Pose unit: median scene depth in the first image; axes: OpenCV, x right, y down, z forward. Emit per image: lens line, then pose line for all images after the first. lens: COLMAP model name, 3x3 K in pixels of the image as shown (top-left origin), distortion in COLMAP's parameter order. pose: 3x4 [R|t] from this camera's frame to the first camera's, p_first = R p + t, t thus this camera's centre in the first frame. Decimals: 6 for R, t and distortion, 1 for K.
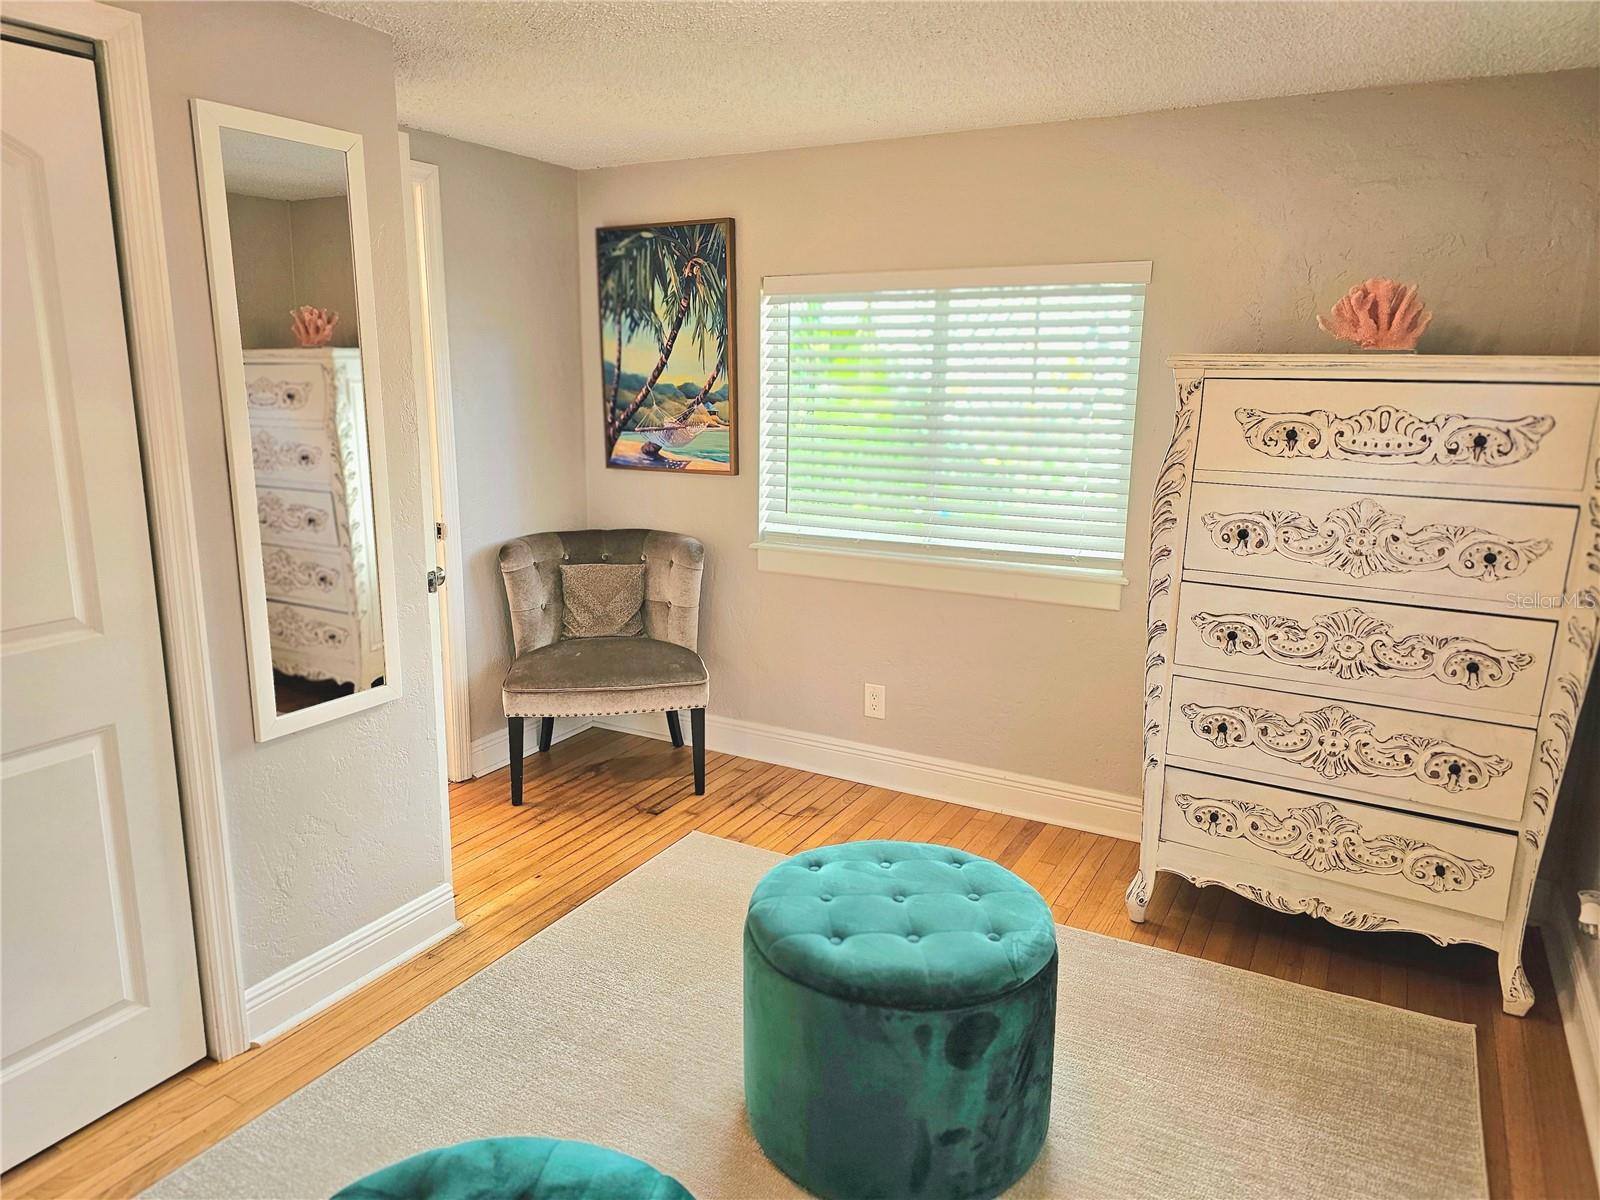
lens RADIAL K [[1077.6, 0, 798.6], [0, 1077.6, 600.2], [0, 0, 1]] dist [0.107639, -0.130338]
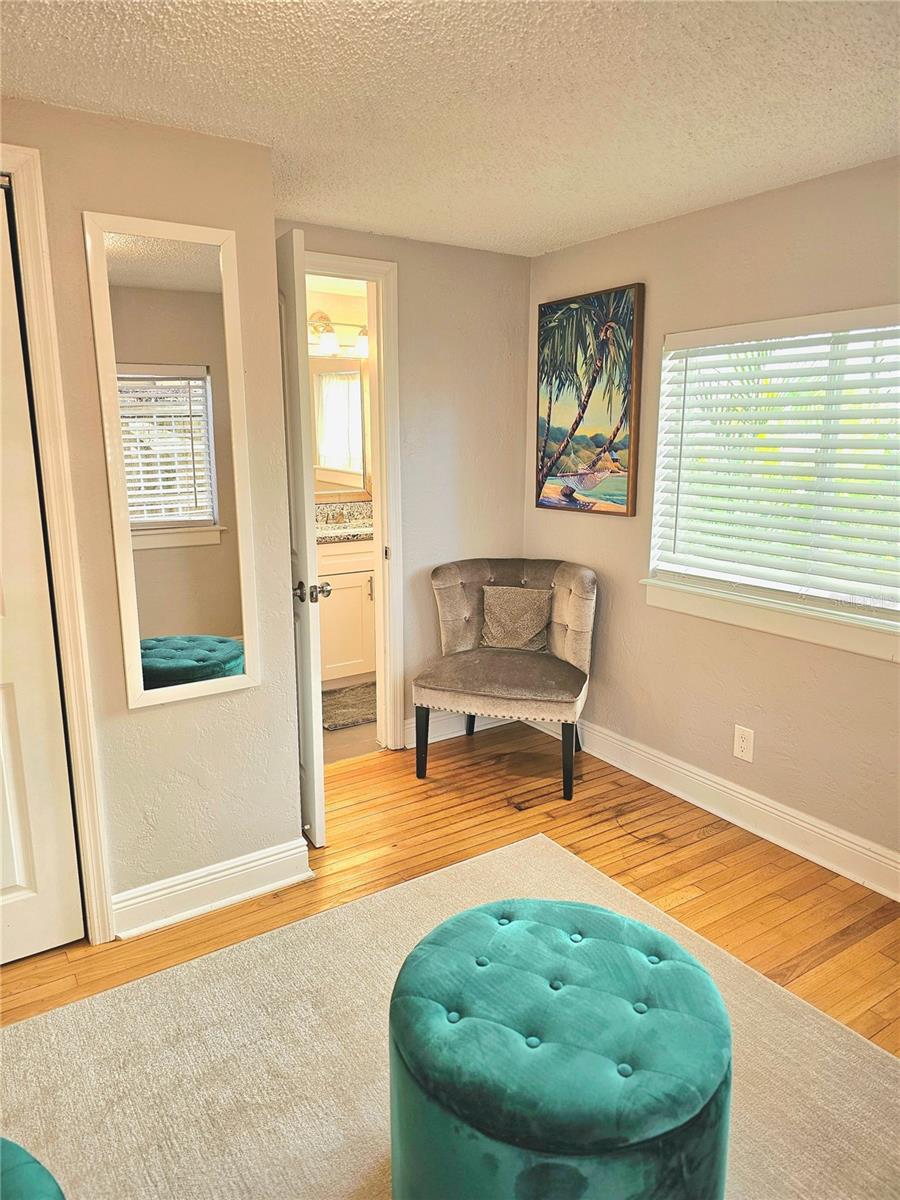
lens RADIAL K [[808.2, 0, 449.8], [0, 808.2, 594.8], [0, 0, 1]] dist [0.107639, -0.130338]
pose [[0.885026, 0.081894, -0.458283, 0.165658], [-0.087617, 0.996115, 0.008799, -0.027615], [0.457223, 0.032366, 0.888763, 0.181642]]
